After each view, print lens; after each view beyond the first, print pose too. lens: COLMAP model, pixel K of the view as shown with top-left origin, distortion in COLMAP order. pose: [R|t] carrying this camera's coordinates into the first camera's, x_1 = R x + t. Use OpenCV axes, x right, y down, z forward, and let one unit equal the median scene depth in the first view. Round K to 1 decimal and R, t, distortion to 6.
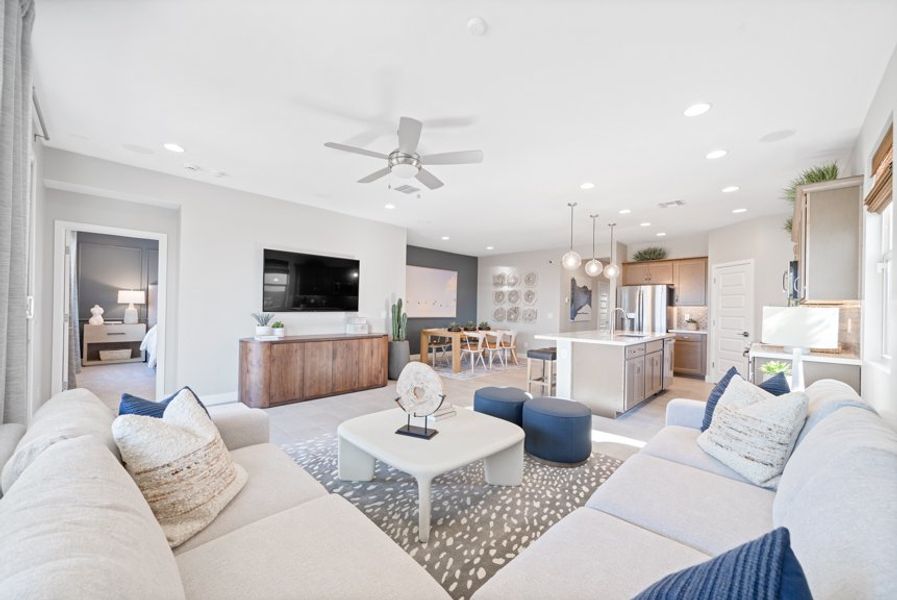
lens RADIAL K [[346.7, 0, 444.2], [0, 346.7, 308.4], [0, 0, 1]] dist [-0.000064, -0.000004]
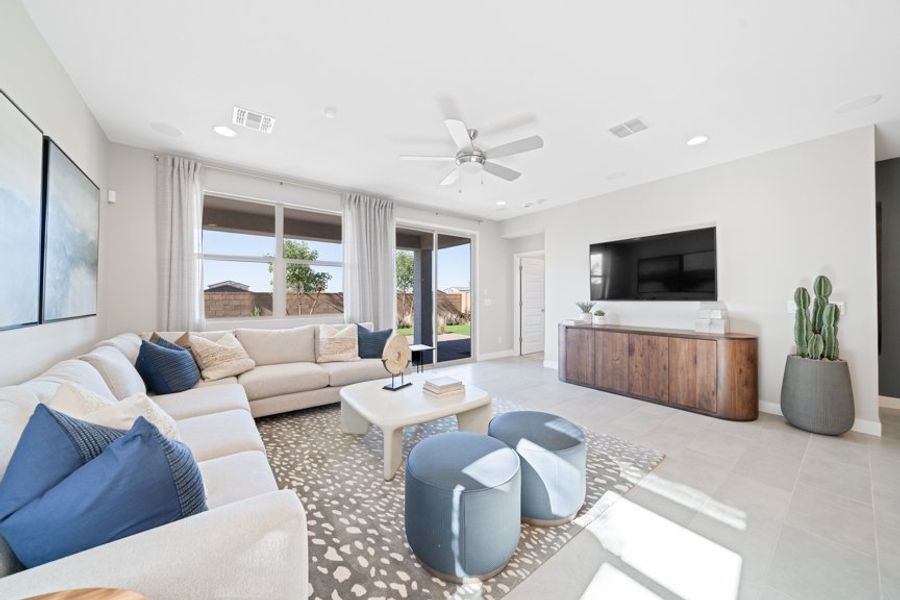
lens RADIAL K [[313.0, 0, 440.6], [0, 313.0, 295.5], [0, 0, 1]] dist [-0.008291, -0.000048]
pose [[-0.153900, -0.022519, -0.987830, 0.358639], [-0.001743, 0.999745, -0.022519, 0.010895], [0.988085, -0.001743, -0.153900, 0.440182]]
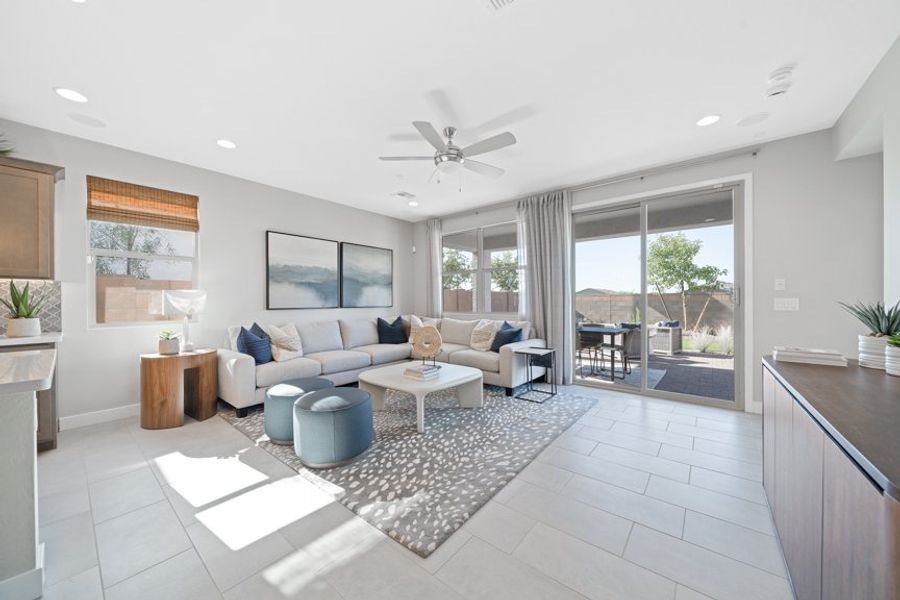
lens RADIAL K [[320.8, 0, 447.6], [0, 320.8, 302.9], [0, 0, 1]] dist [-0.000866, -0.000106]
pose [[-0.996479, -0.010226, -0.083220, -0.011639], [-0.010515, 0.999940, 0.003040, 0.011790], [0.083184, 0.003904, -0.996527, 0.835513]]
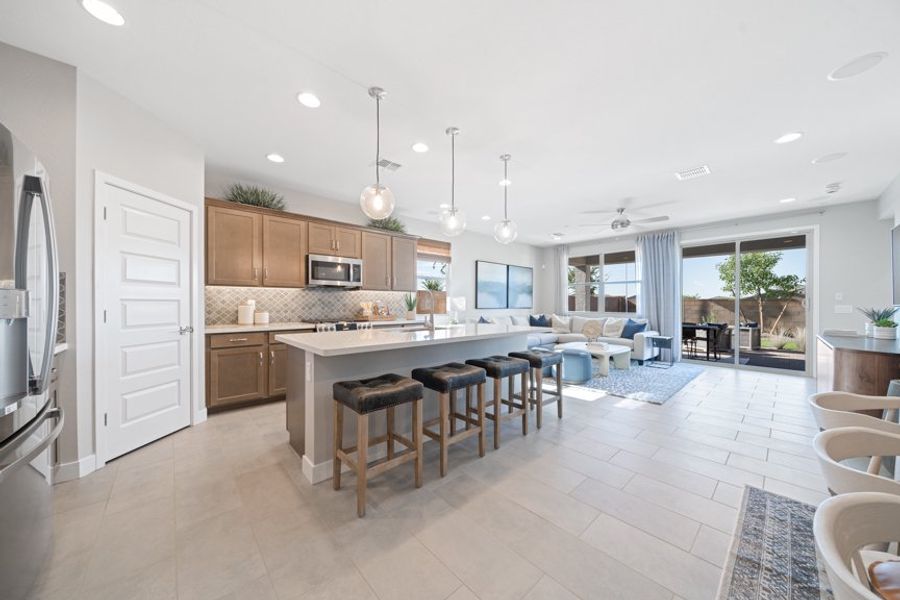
lens RADIAL K [[313.8, 0, 446.7], [0, 313.8, 304.5], [0, 0, 1]] dist [0.002010, 0.000092]
pose [[-0.998098, -0.020488, 0.058136, 0.311433], [-0.020307, 0.999787, 0.003701, 0.015717], [-0.058199, 0.002513, -0.998302, 1.171805]]
